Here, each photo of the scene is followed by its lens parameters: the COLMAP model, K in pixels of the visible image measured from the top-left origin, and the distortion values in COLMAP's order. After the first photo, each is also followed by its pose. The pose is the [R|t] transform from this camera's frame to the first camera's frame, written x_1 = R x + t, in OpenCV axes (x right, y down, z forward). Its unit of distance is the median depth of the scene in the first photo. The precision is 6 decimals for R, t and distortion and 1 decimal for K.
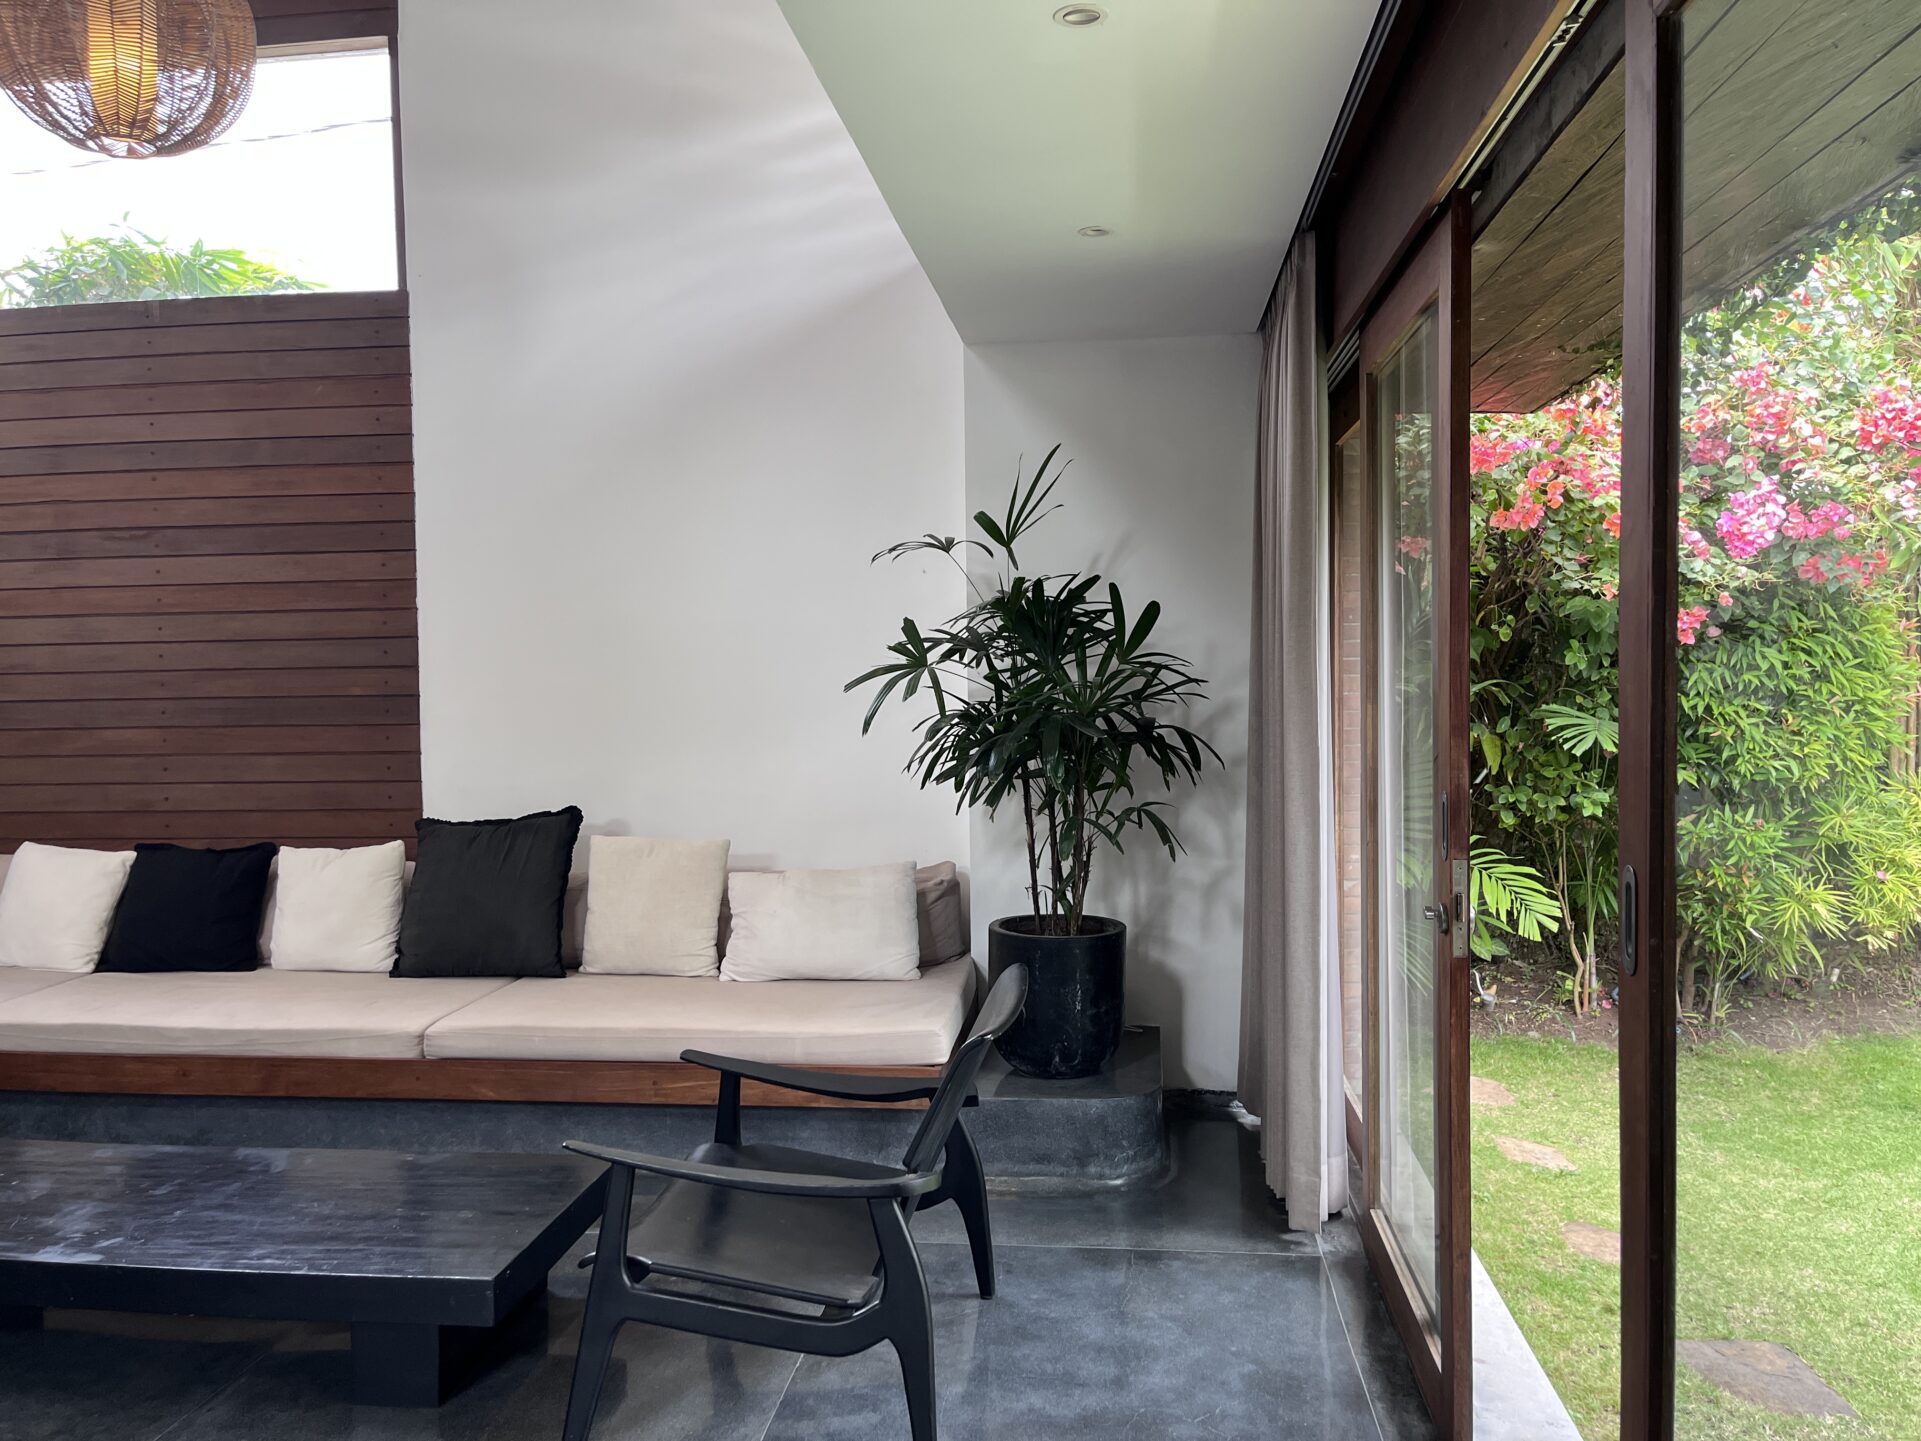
lens RADIAL K [[1441.7, 0, 960.5], [0, 1441.7, 720.5], [0, 0, 1]] dist [0.066917, -0.098476]
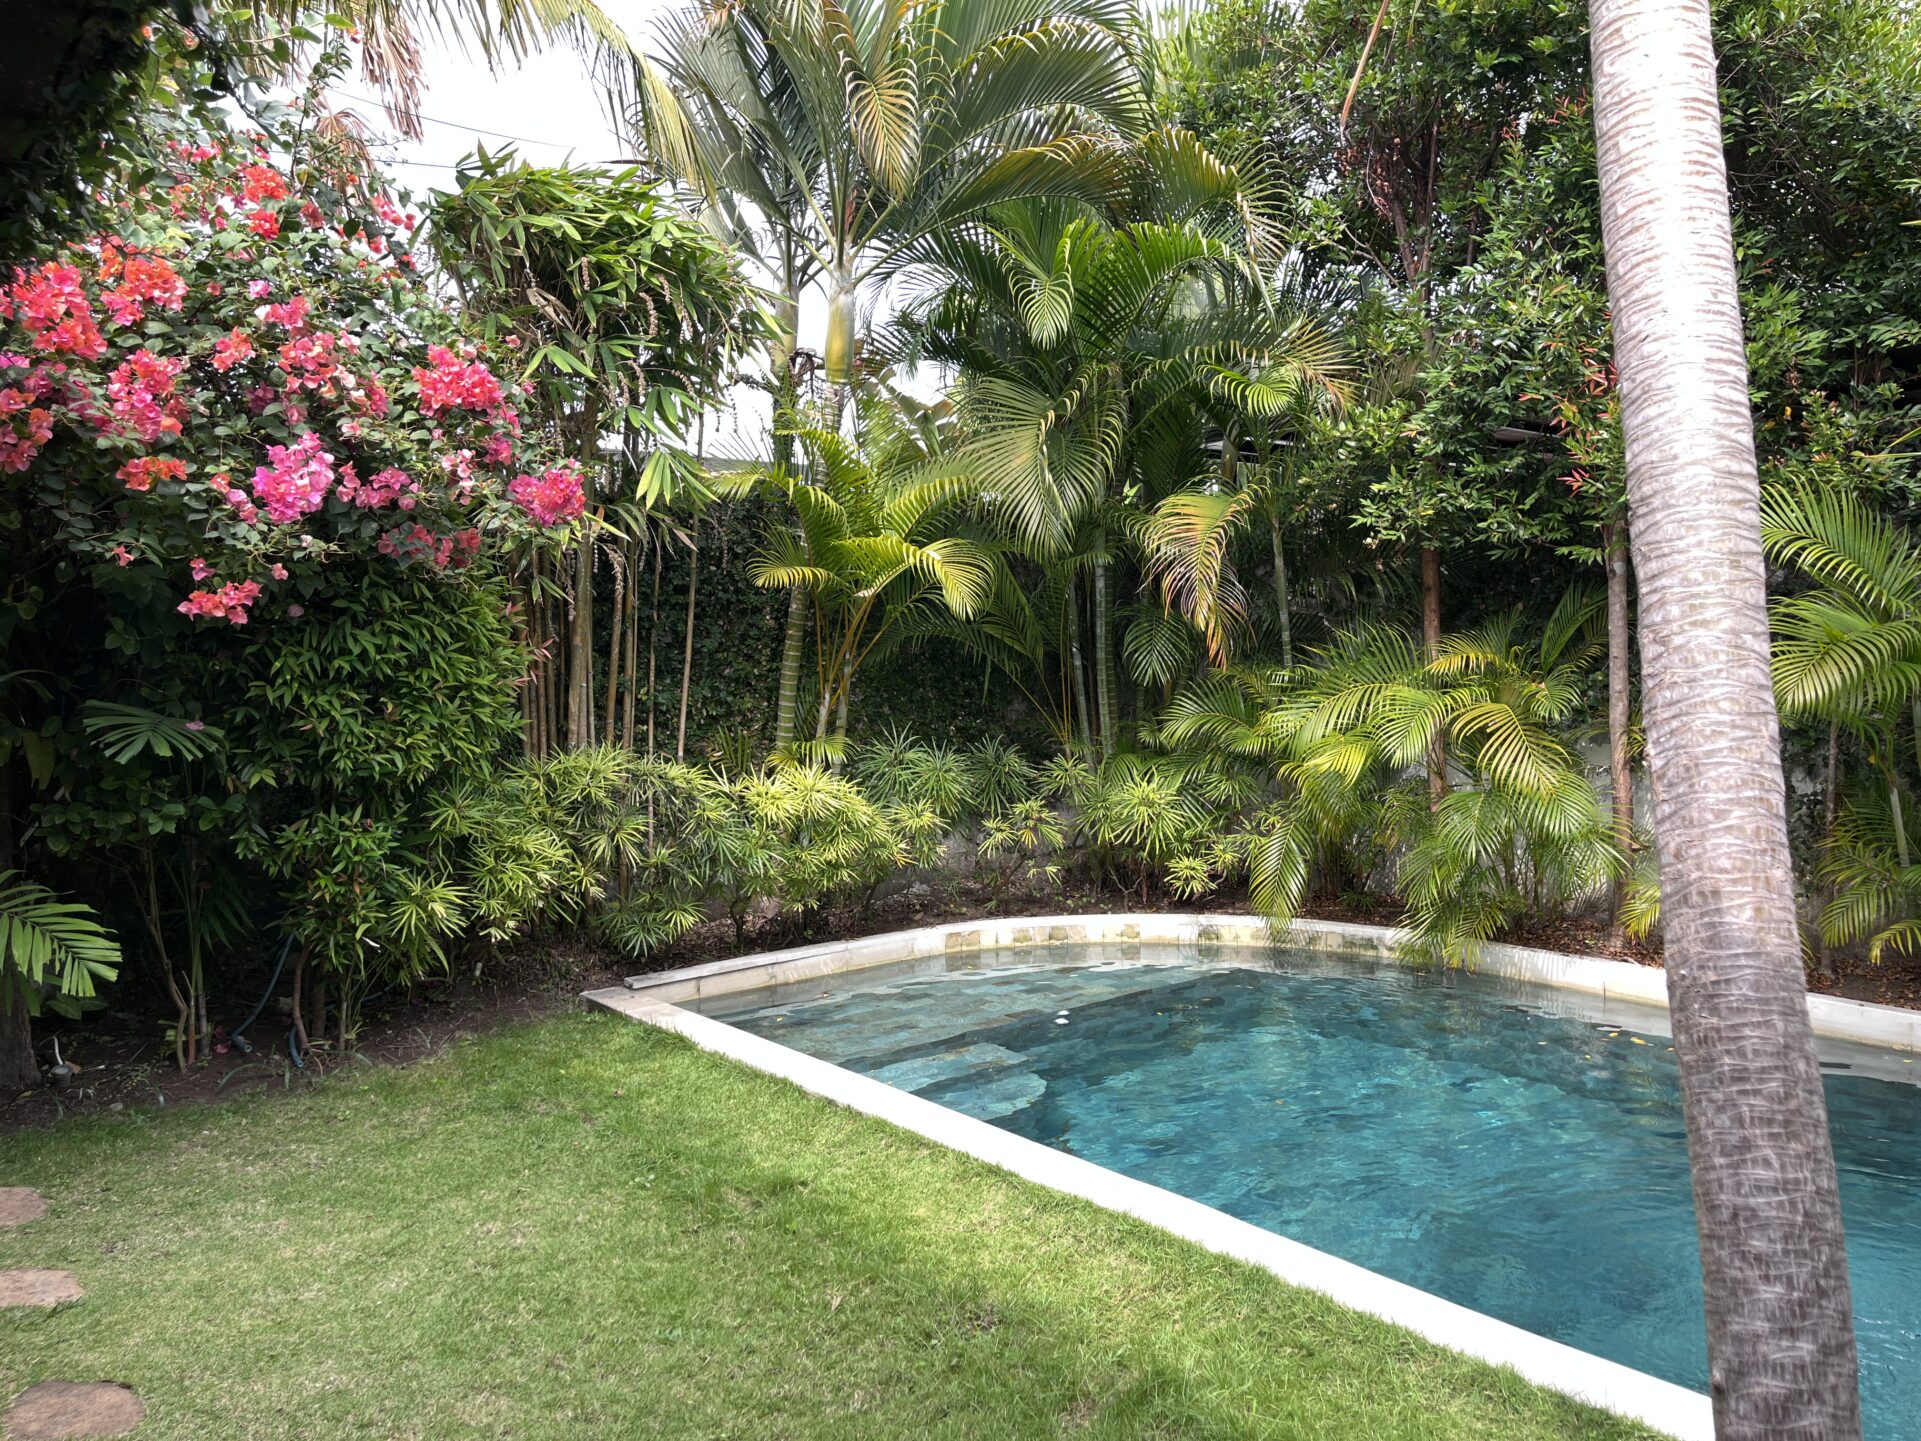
lens RADIAL K [[1441.7, 0, 960.5], [0, 1441.7, 720.5], [0, 0, 1]] dist [0.066917, -0.098476]
pose [[0.712754, -0.038520, 0.700356, 0.195088], [0.036856, 0.999168, 0.017445, 0.004351], [-0.700445, 0.013378, 0.713581, 0.099981]]
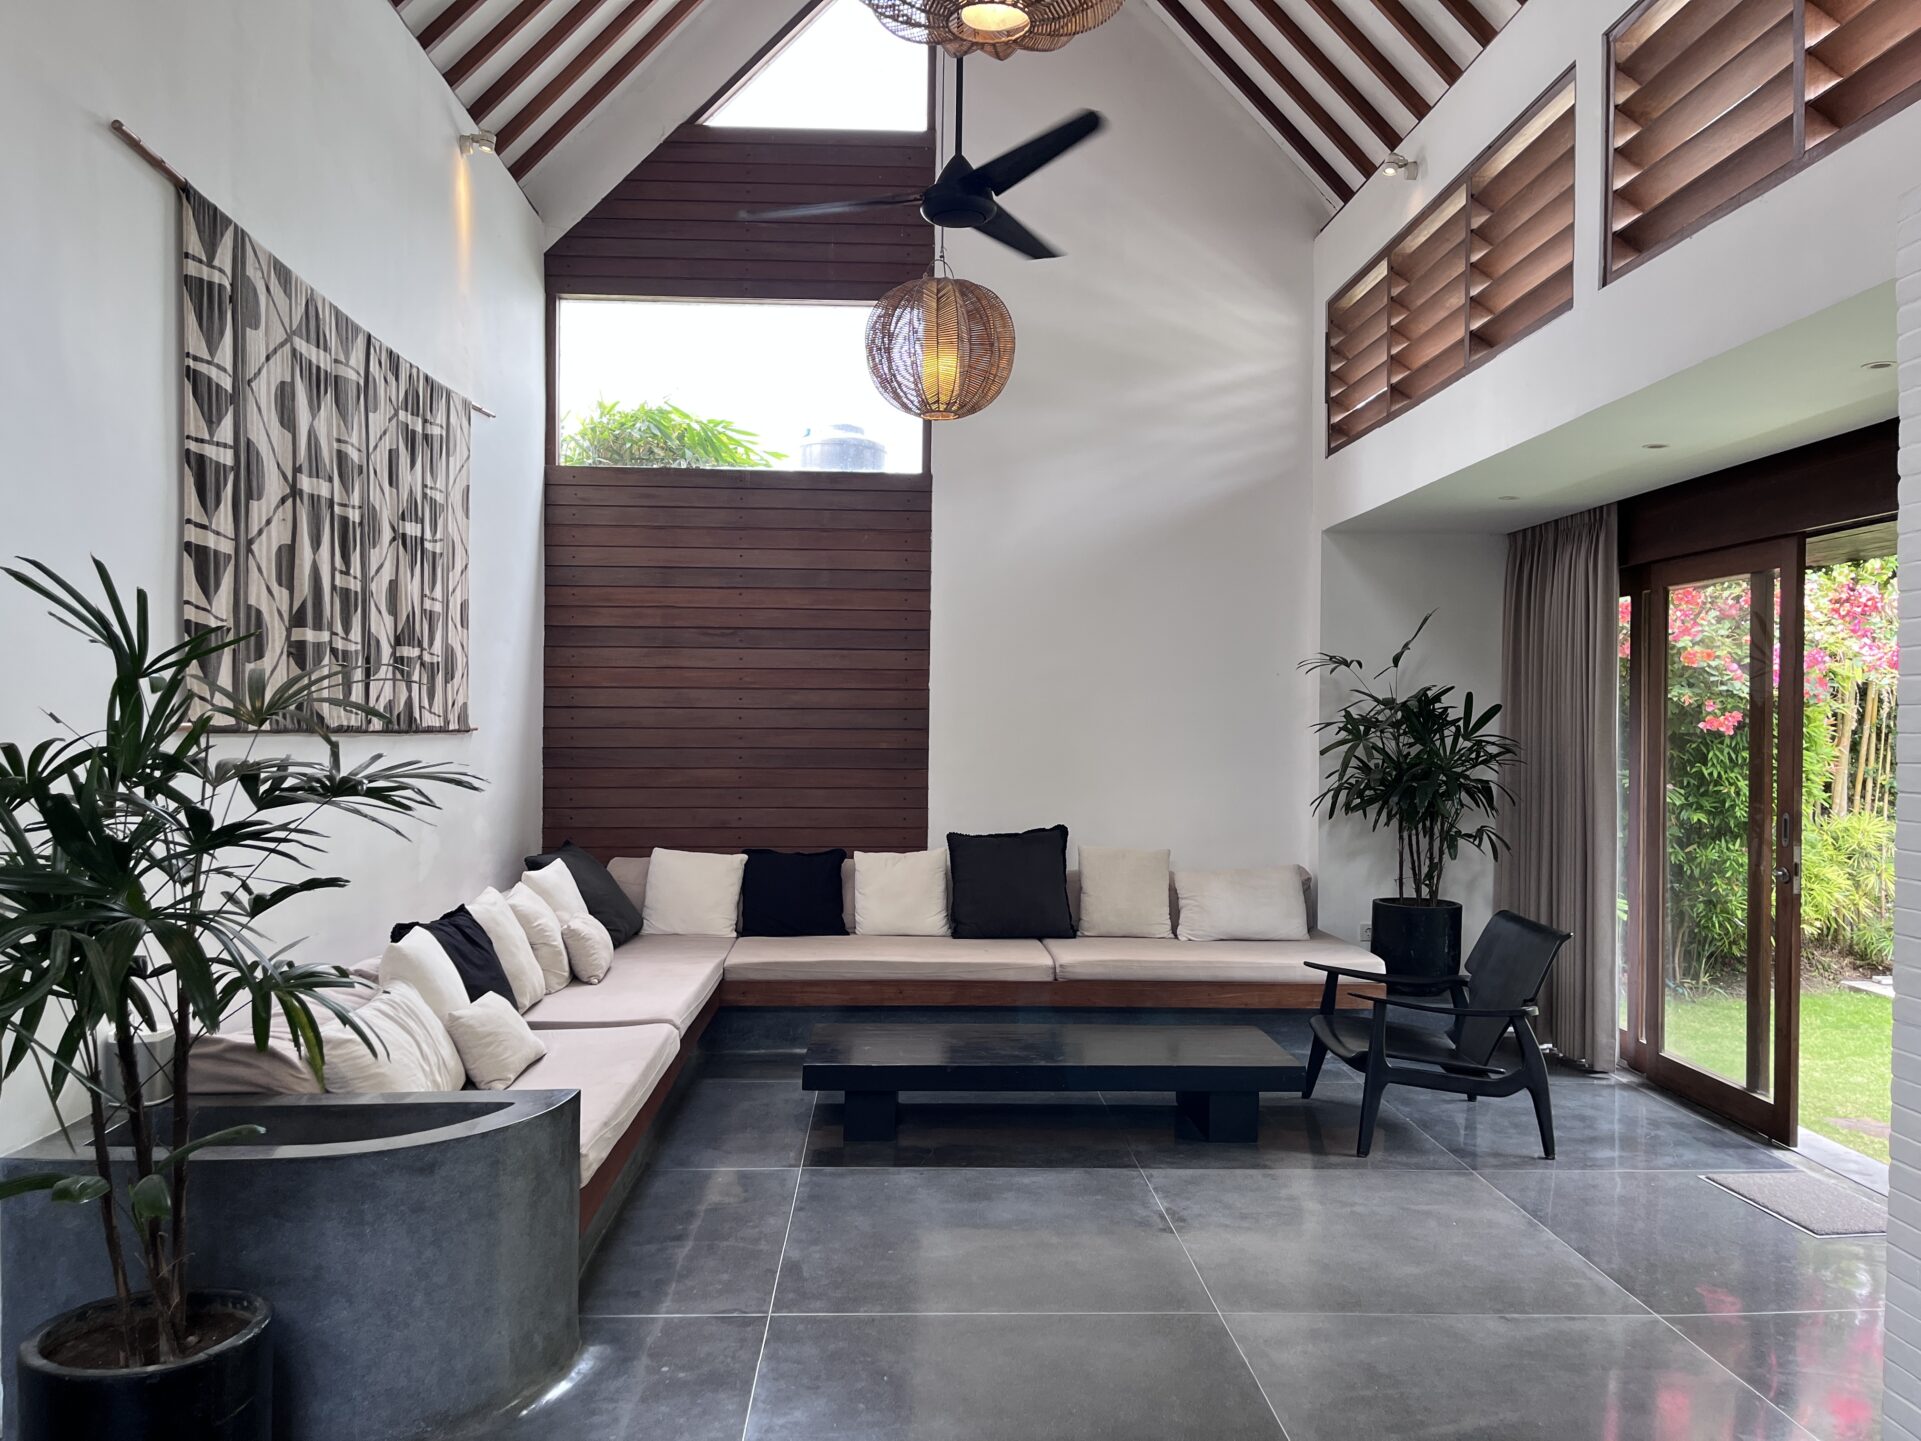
lens RADIAL K [[1441.7, 0, 960.5], [0, 1441.7, 720.5], [0, 0, 1]] dist [0.066917, -0.098476]
pose [[0.987435, 0.023691, 0.156241, -0.555940], [-0.018500, 0.999230, -0.034595, 0.003101], [-0.156940, 0.031270, 0.987113, -0.423578]]
